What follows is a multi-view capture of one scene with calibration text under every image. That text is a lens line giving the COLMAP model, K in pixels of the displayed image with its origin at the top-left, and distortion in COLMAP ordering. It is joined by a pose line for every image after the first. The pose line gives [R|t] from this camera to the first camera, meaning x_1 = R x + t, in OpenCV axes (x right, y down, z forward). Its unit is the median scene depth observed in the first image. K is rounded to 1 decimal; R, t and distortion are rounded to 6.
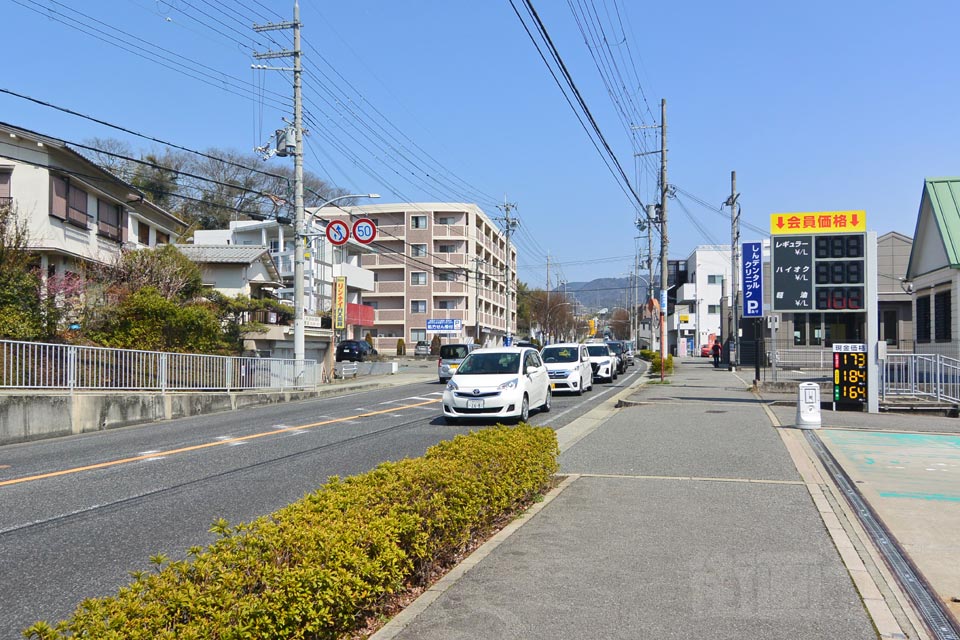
lens RADIAL K [[770.0, 0, 484.0], [0, 770.0, 323.2], [0, 0, 1]] dist [0.004894, -0.009389]
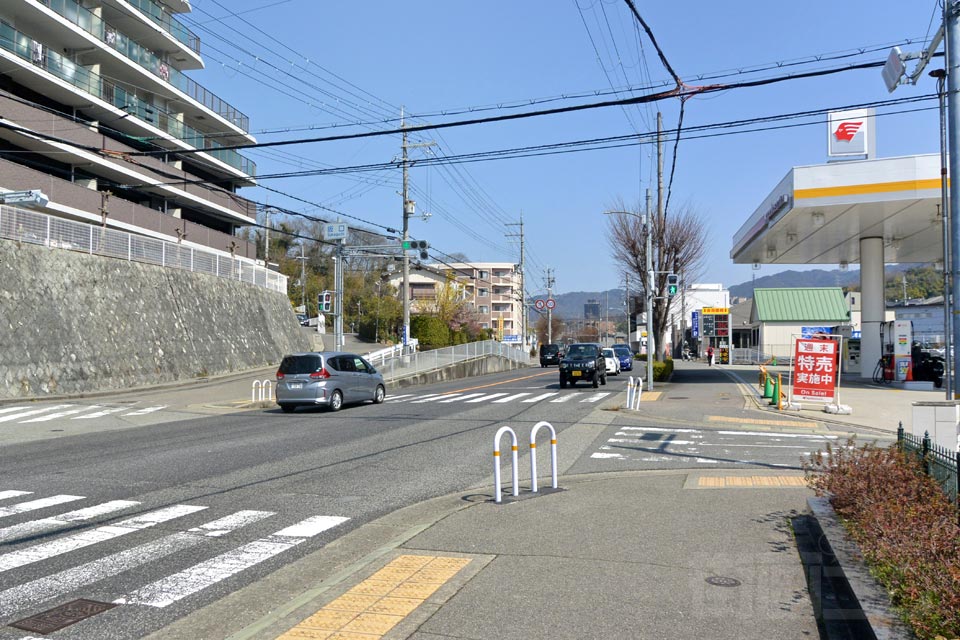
lens RADIAL K [[770.0, 0, 479.0], [0, 770.0, 321.7], [0, 0, 1]] dist [0.004894, -0.009389]
pose [[0.995913, 0.000042, 0.090315, -0.661979], [0.001510, 0.999852, -0.017119, -0.016088], [-0.090303, 0.017185, 0.995766, -1.659101]]
